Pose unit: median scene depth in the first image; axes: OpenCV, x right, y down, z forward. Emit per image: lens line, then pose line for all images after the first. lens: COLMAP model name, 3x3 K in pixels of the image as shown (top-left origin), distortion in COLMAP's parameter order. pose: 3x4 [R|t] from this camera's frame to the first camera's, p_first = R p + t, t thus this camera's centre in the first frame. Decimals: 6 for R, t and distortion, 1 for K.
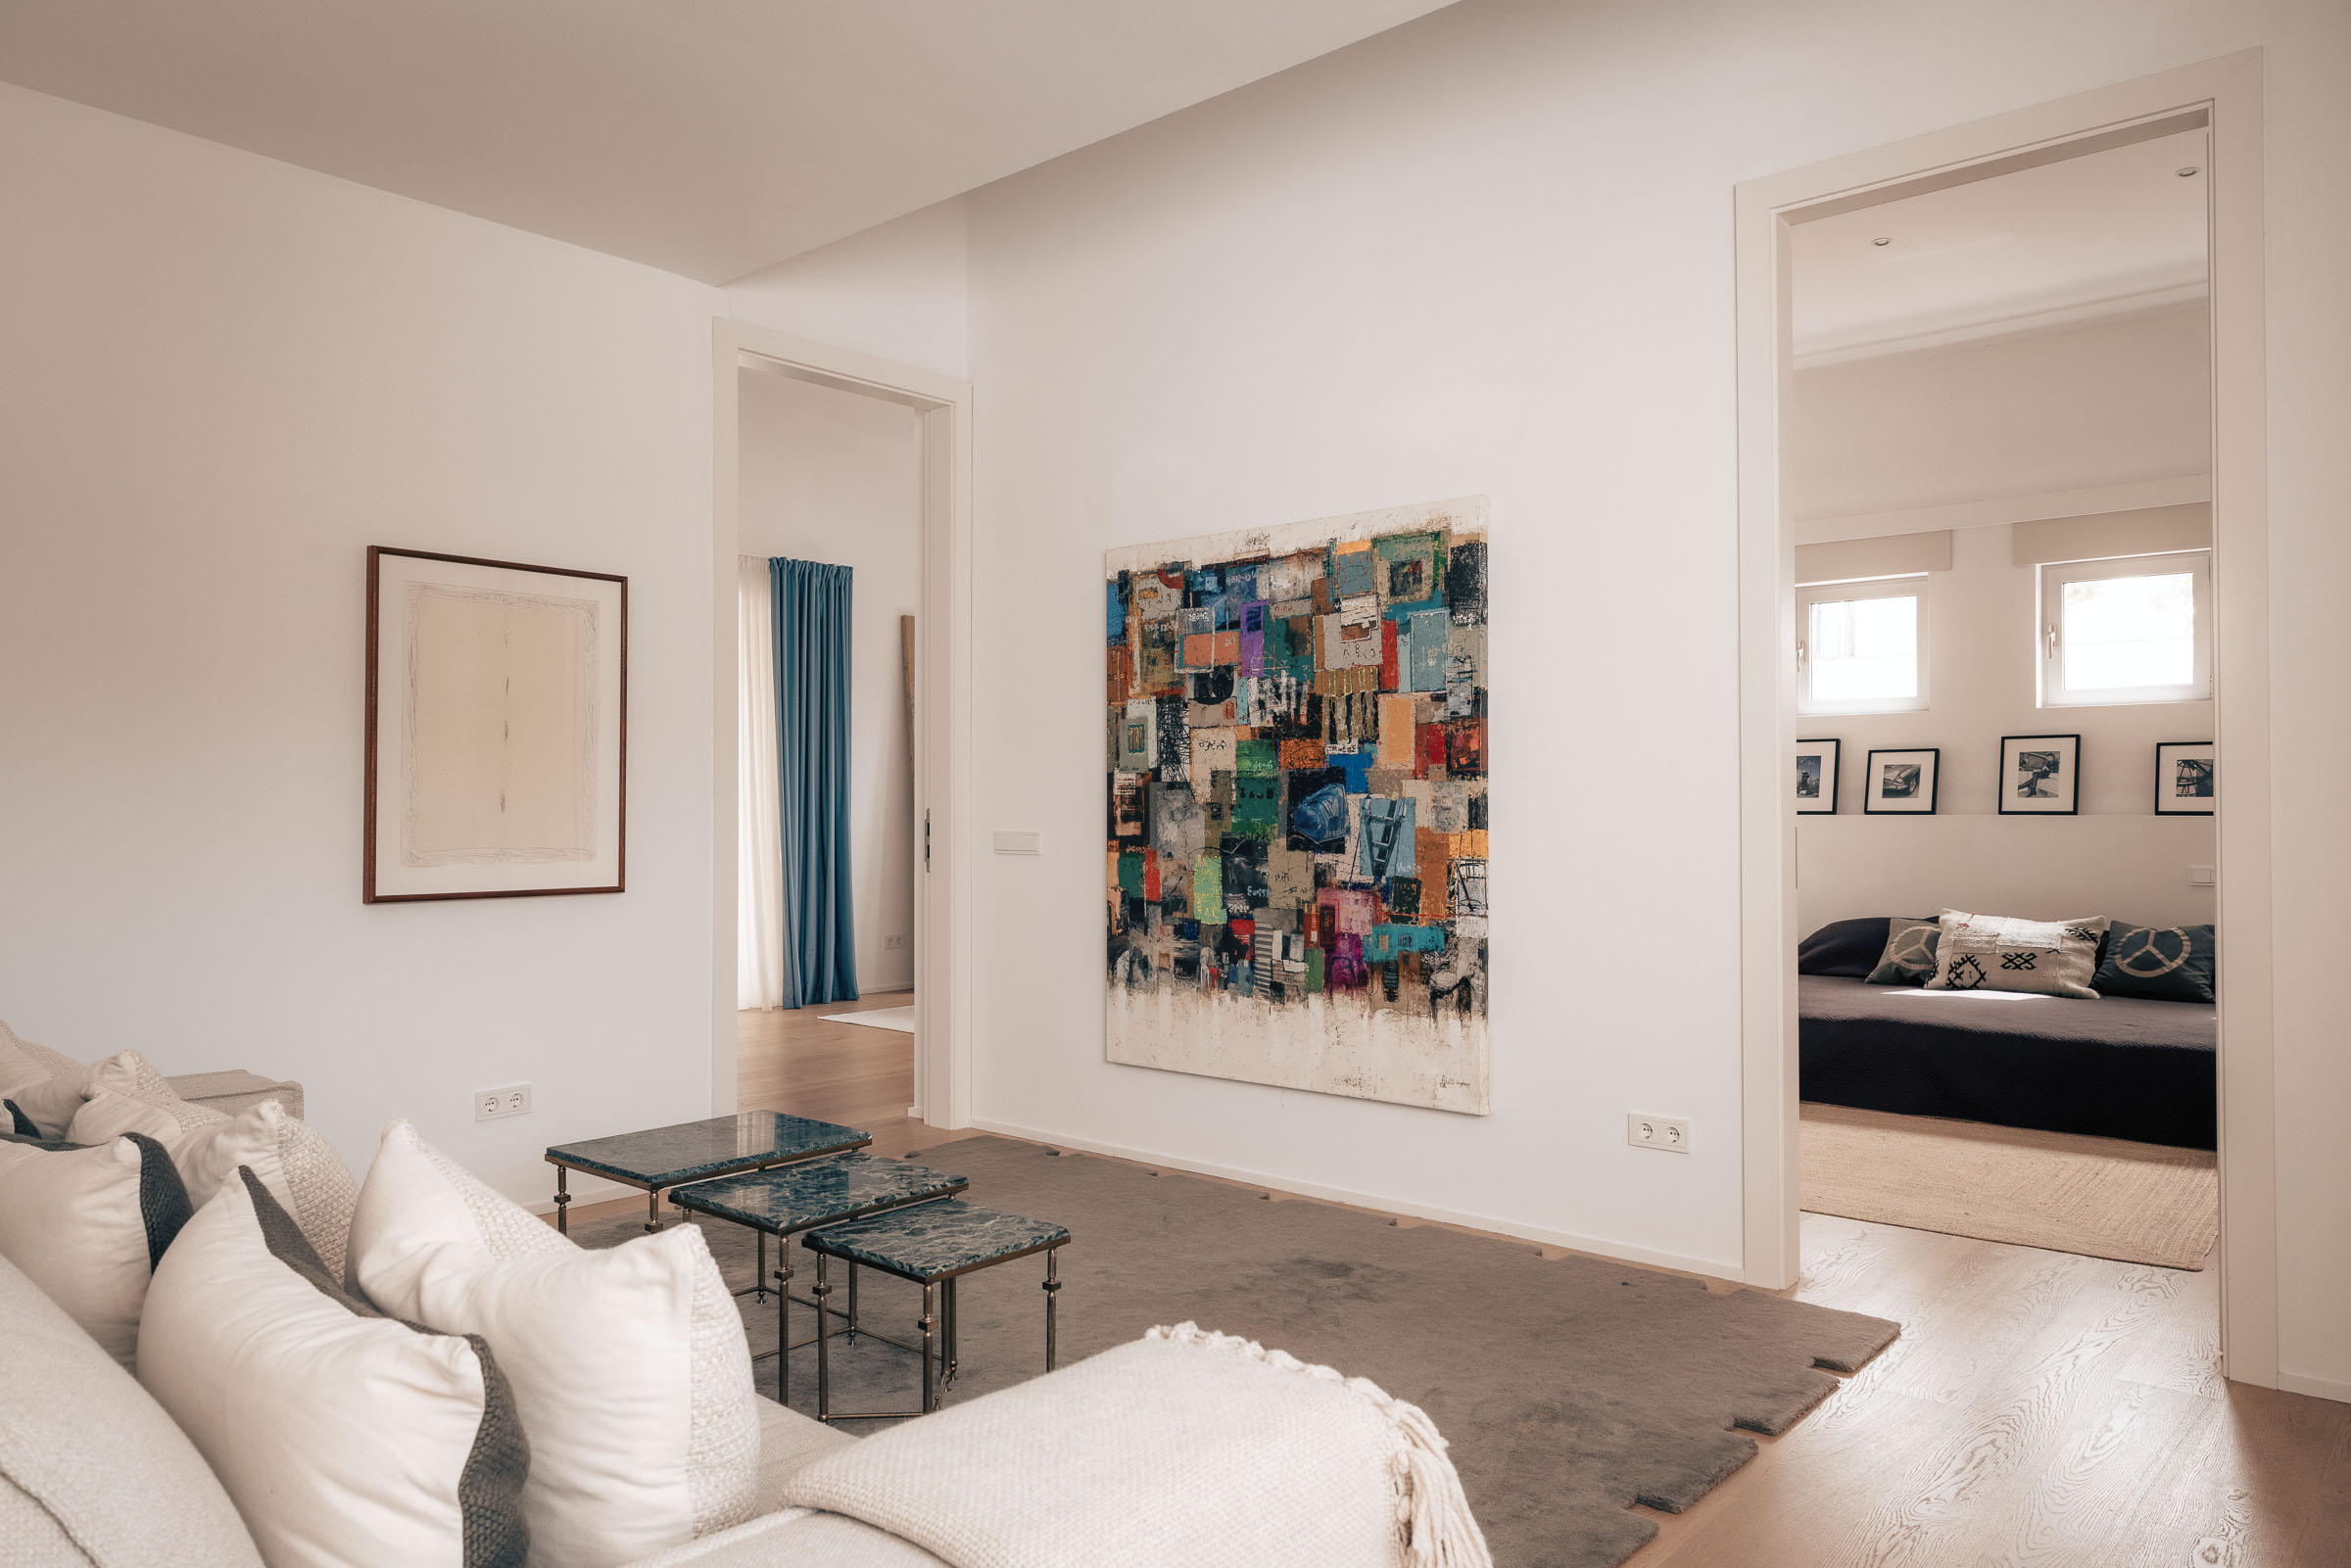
lens RADIAL K [[1579.1, 0, 1173.2], [0, 1579.1, 789.9], [0, 0, 1]] dist [0.002994, 0.000238]
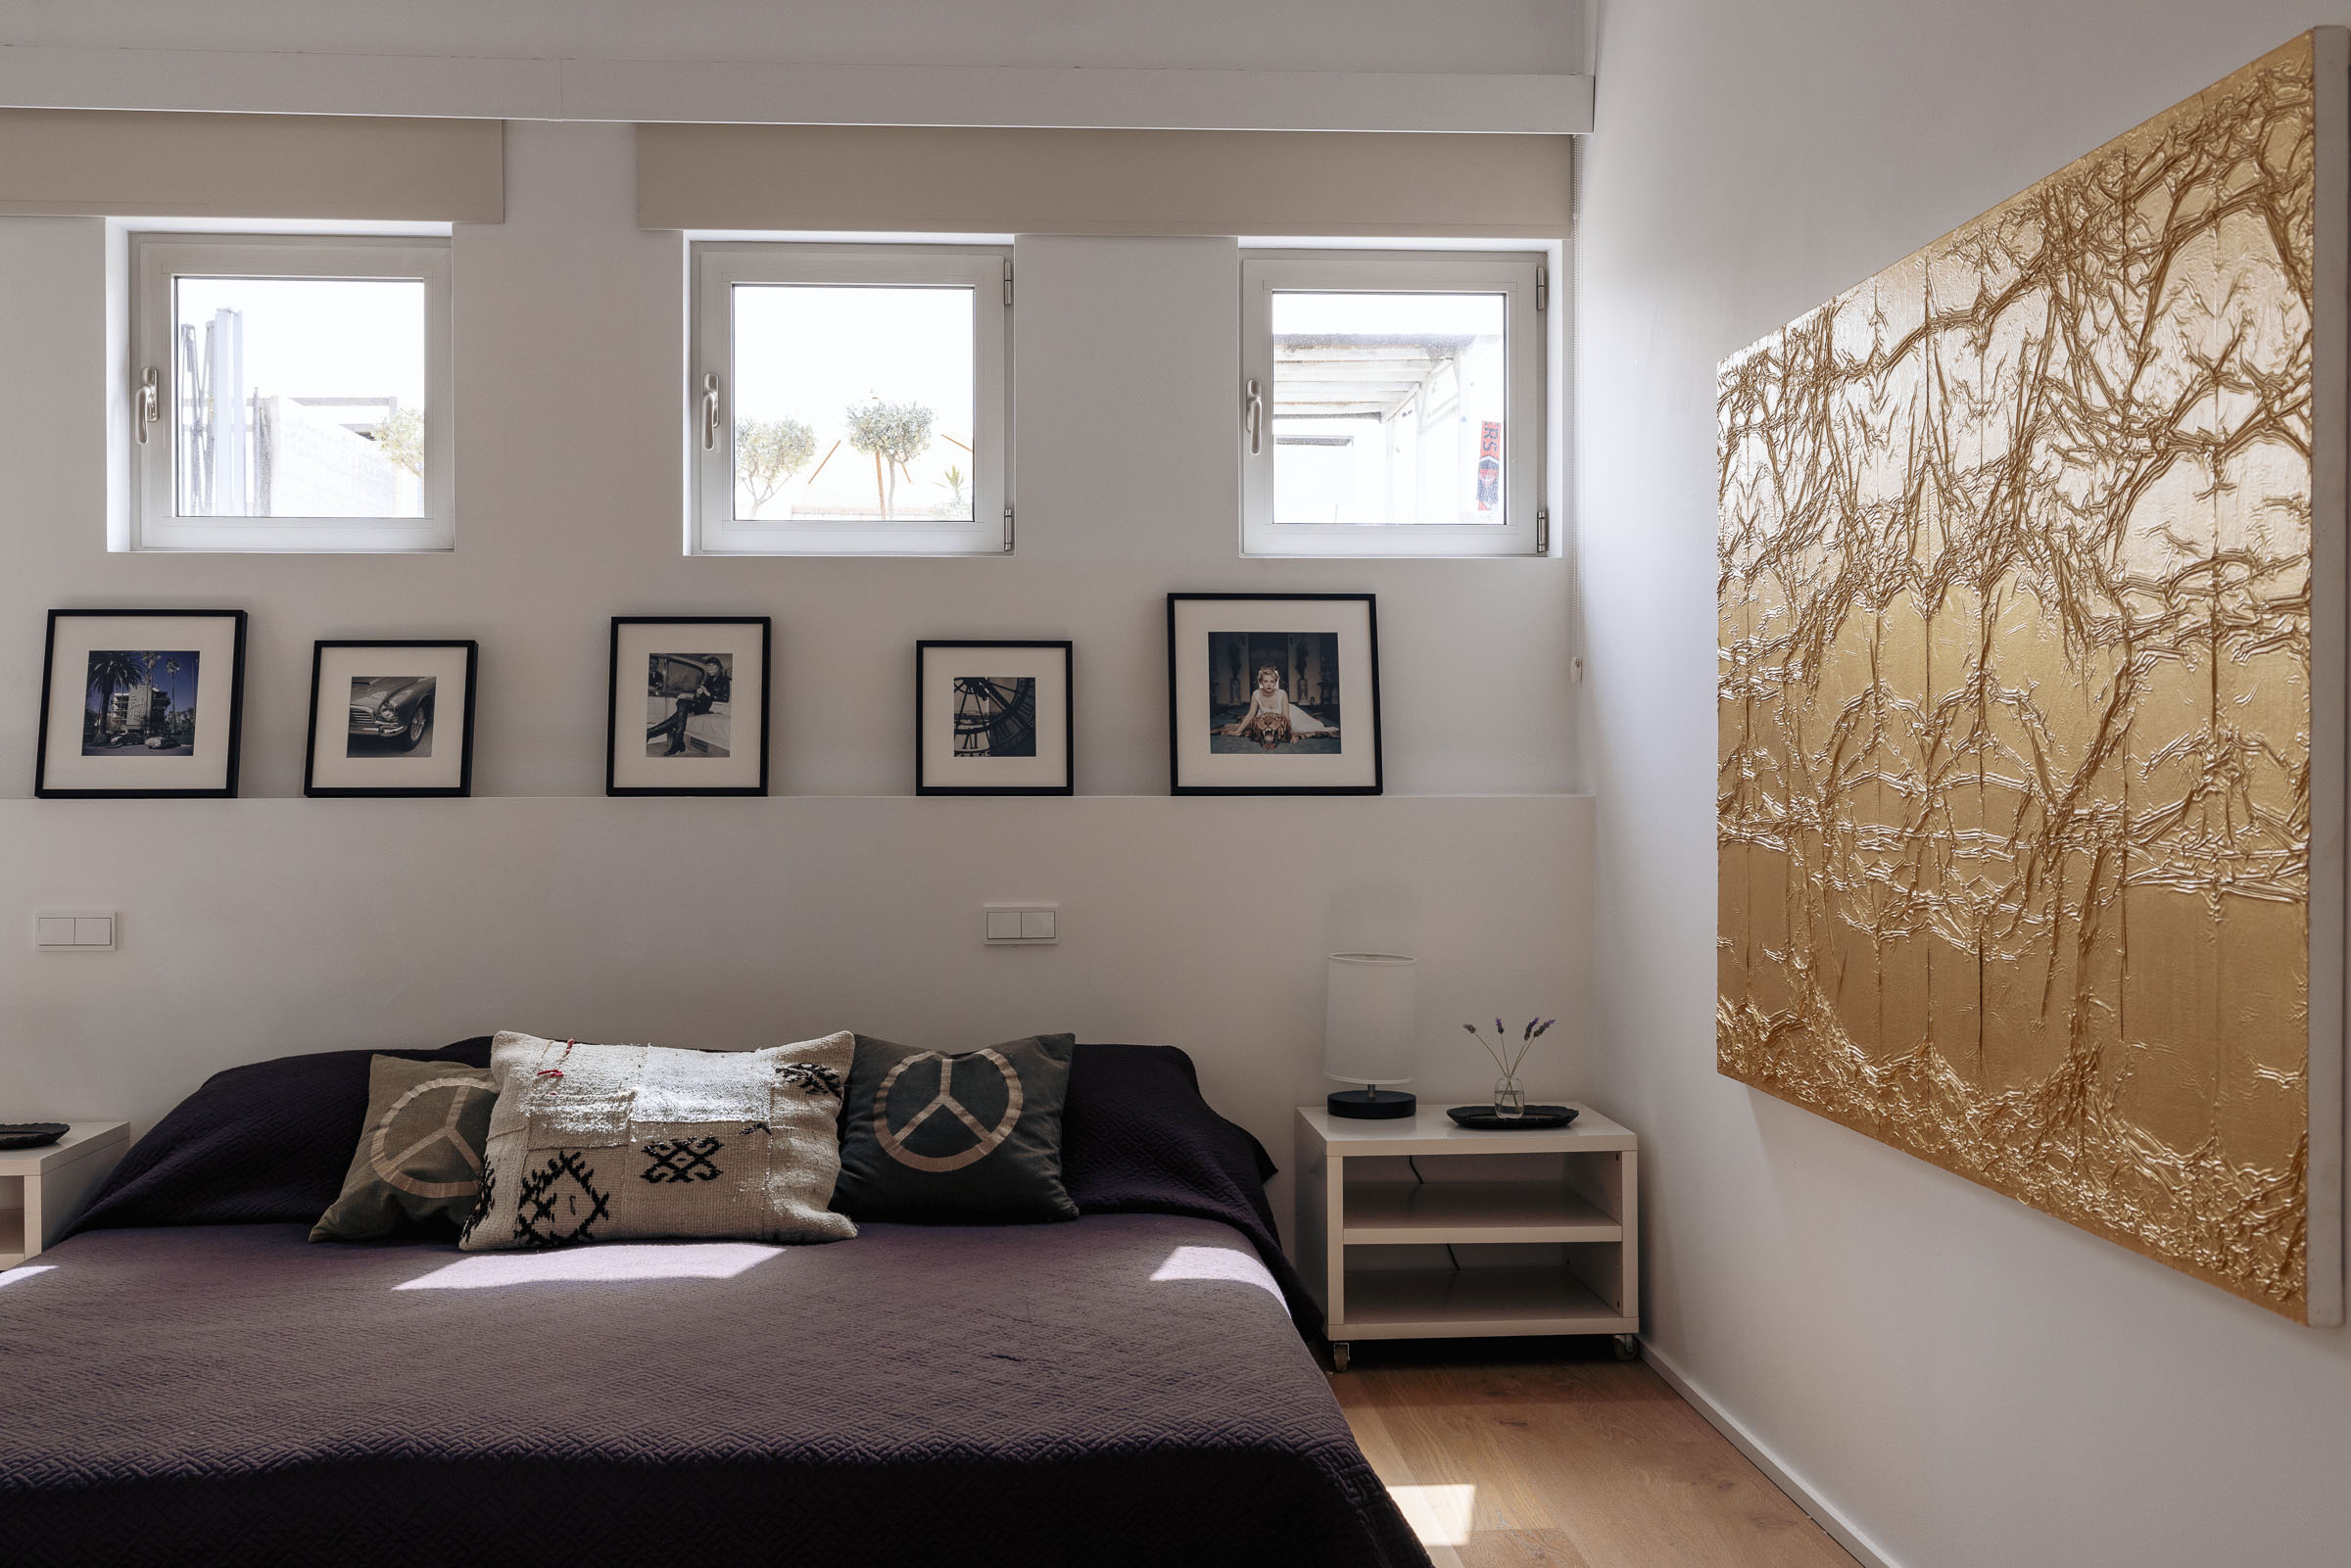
lens RADIAL K [[2327.4, 0, 1174.7], [0, 2327.4, 779.2], [0, 0, 1]] dist [0.004935, 0.000000]
pose [[0.711756, -0.005575, 0.702404, 0.194801], [-0.006382, 0.999876, 0.014403, 0.000919], [-0.702398, -0.014734, 0.711632, 0.461746]]
